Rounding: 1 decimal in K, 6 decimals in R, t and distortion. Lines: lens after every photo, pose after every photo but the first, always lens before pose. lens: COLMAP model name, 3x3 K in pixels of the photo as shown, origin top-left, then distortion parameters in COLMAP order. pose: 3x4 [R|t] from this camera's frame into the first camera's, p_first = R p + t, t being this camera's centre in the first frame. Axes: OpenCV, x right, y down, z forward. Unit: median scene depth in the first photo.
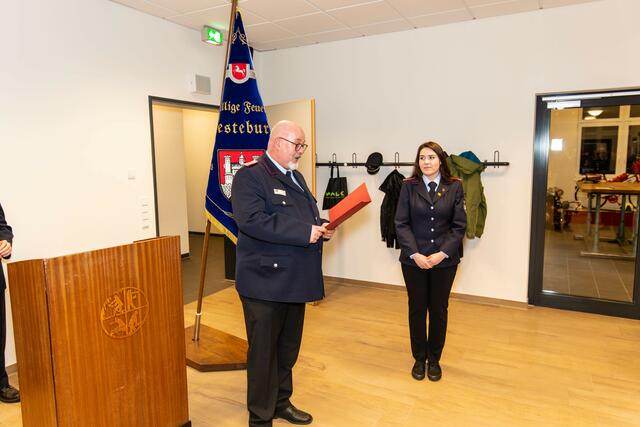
lens RADIAL K [[422.6, 0, 322.9], [0, 422.6, 206.6], [0, 0, 1]] dist [0.003137, 0.000627]
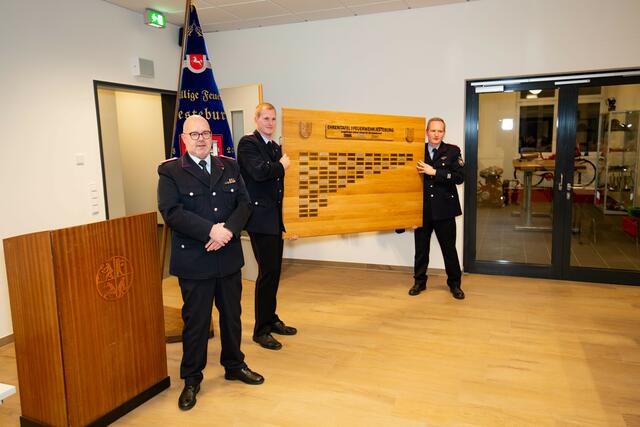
lens RADIAL K [[499.7, 0, 320.0], [0, 499.7, 213.5], [0, 0, 1]] dist [0.051928, 0.000289]
pose [[0.991029, -0.033573, 0.129361, -0.063551], [0.029654, 0.999045, 0.032101, 0.035258], [-0.130315, -0.027977, 0.991078, -0.323916]]
